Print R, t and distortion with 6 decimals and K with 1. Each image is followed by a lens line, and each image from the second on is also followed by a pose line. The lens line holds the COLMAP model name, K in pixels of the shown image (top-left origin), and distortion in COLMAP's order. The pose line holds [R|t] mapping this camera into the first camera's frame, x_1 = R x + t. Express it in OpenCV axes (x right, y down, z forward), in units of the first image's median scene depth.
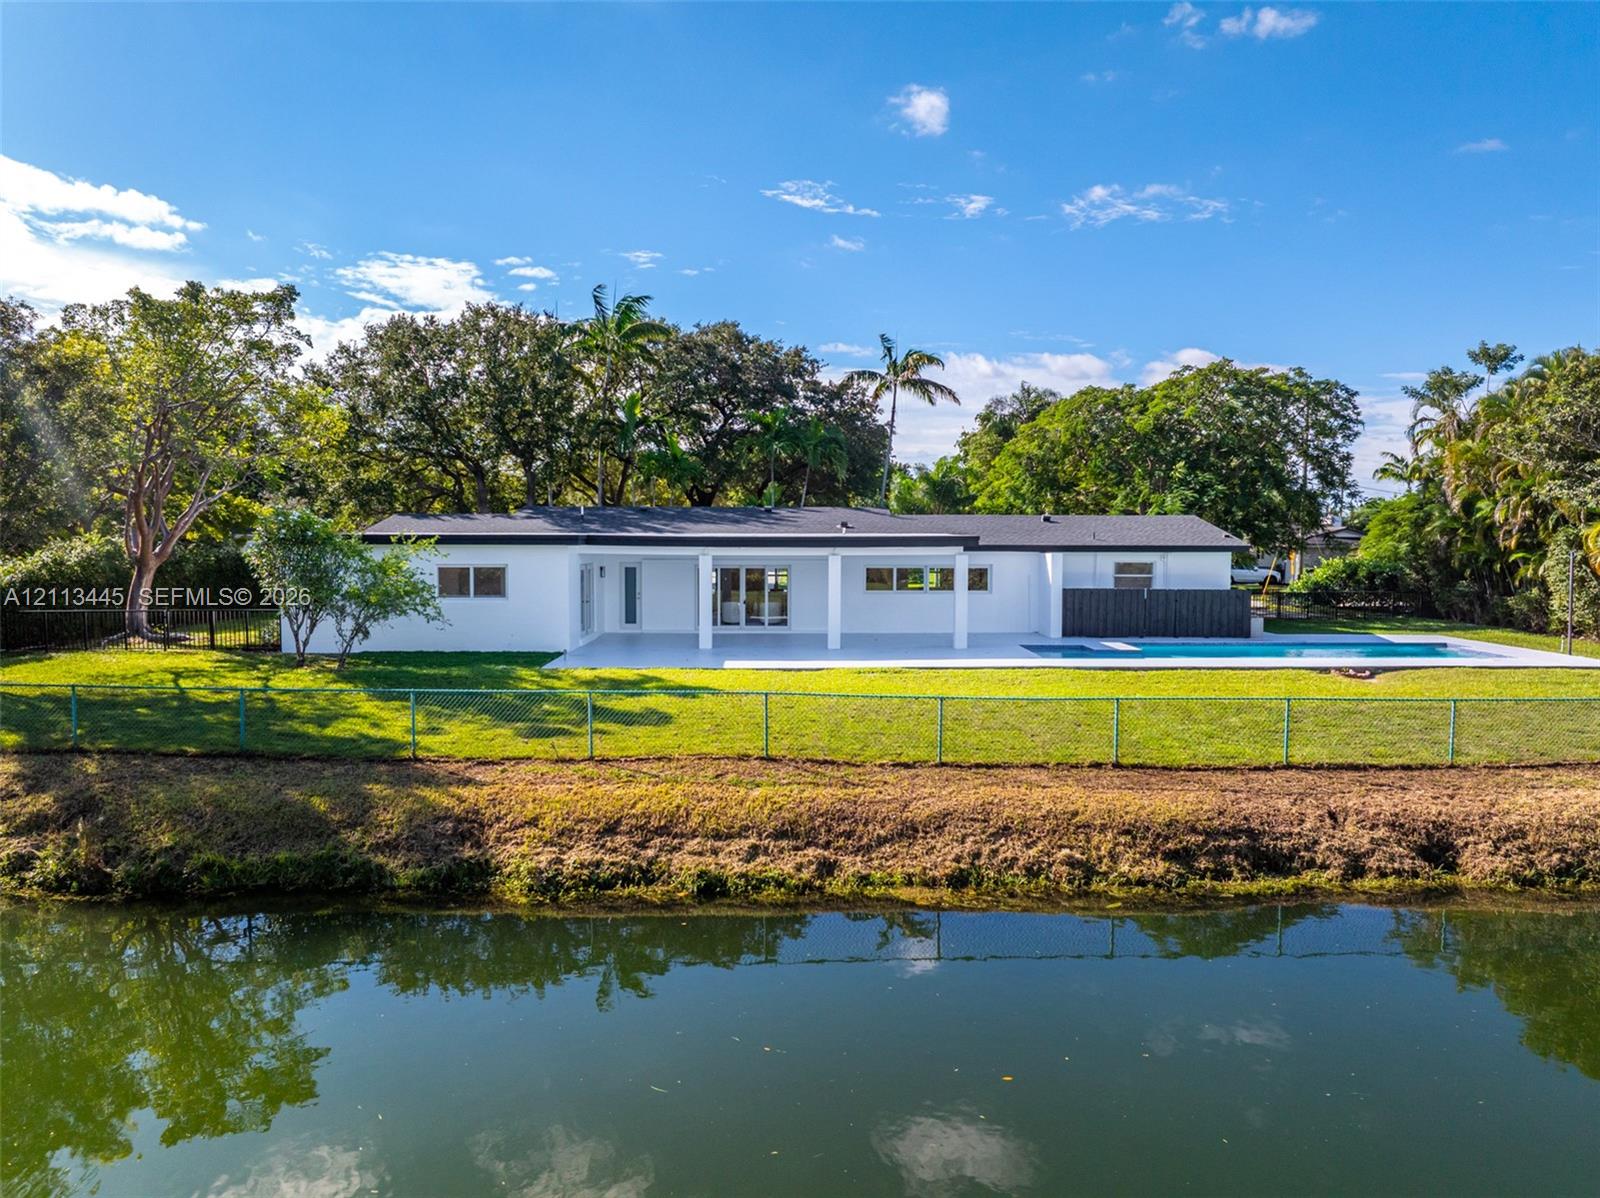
lens RADIAL K [[1117.6, 0, 800.0], [0, 1117.6, 599.0], [0, 0, 1]] dist [-0.033194, 0.001381]
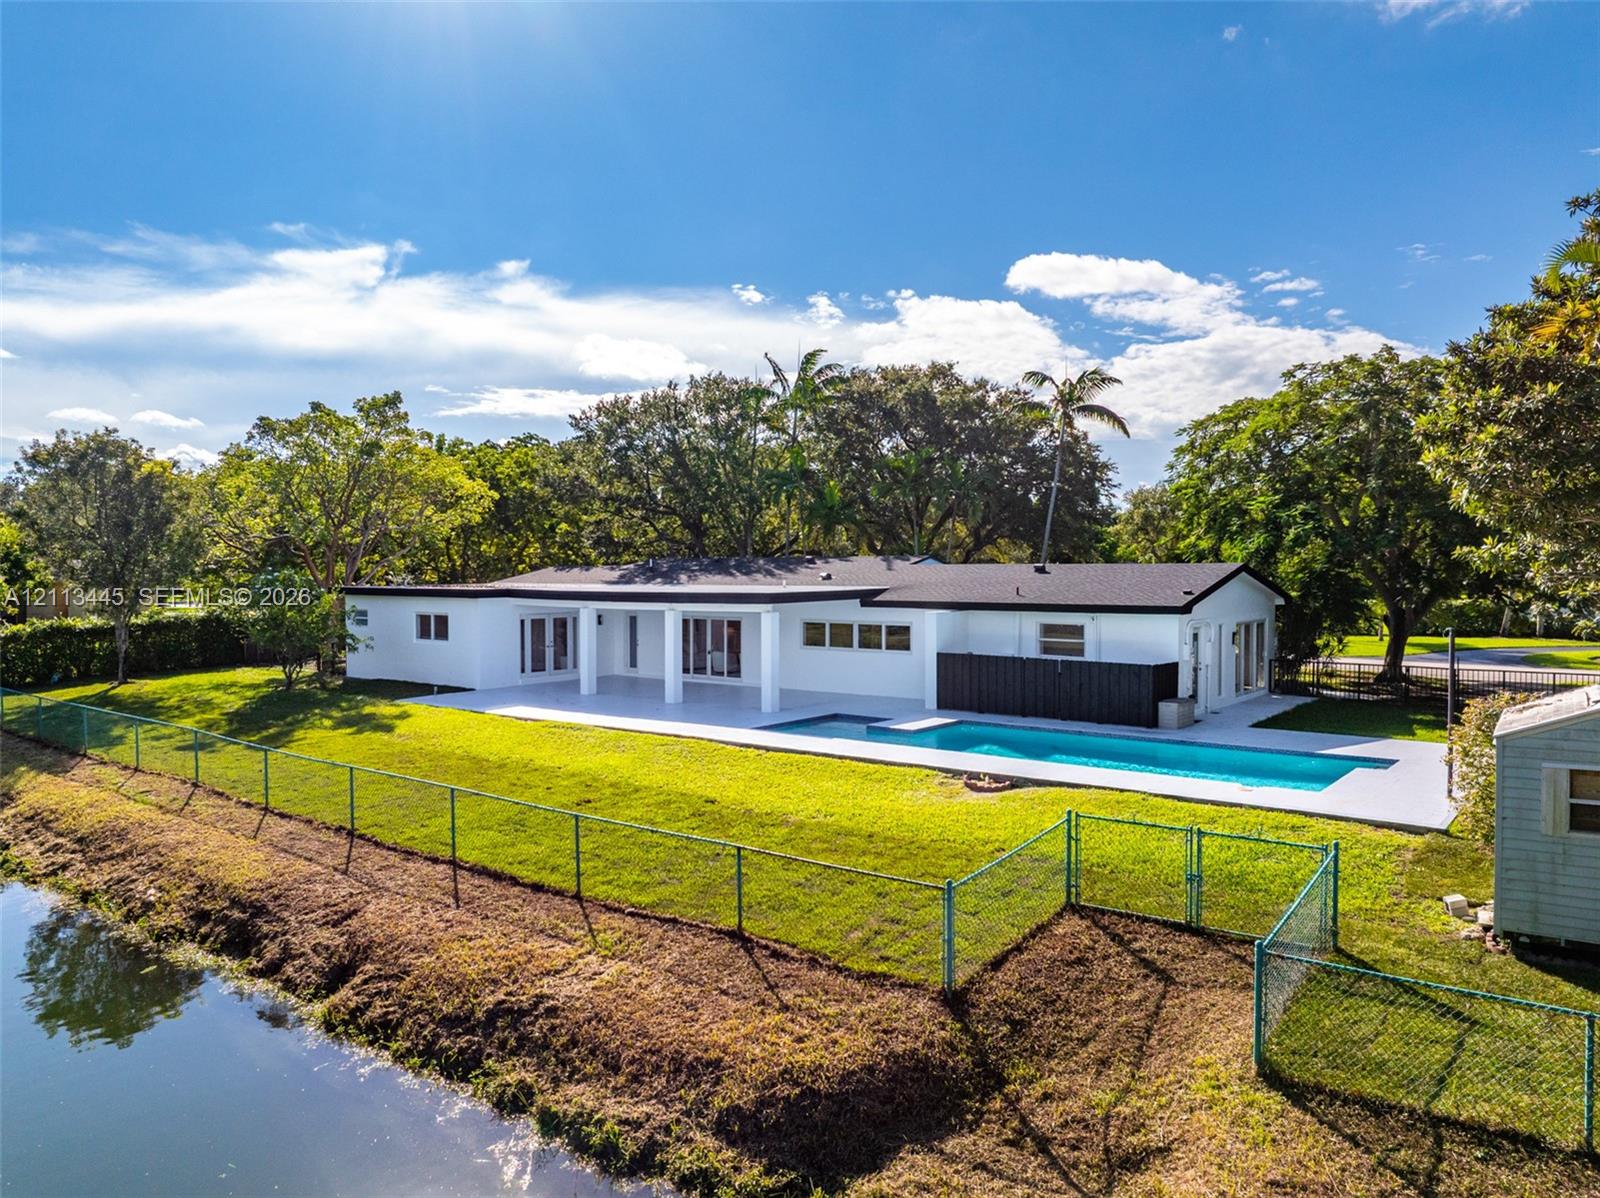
lens RADIAL K [[1142.8, 0, 800.0], [0, 1142.8, 599.0], [0, 0, 1]] dist [-0.039579, -0.001527]
pose [[0.801199, 0.014027, -0.598234, 1.346202], [-0.031207, 0.999344, -0.018363, -0.062302], [0.597584, 0.033381, 0.801111, 0.450086]]
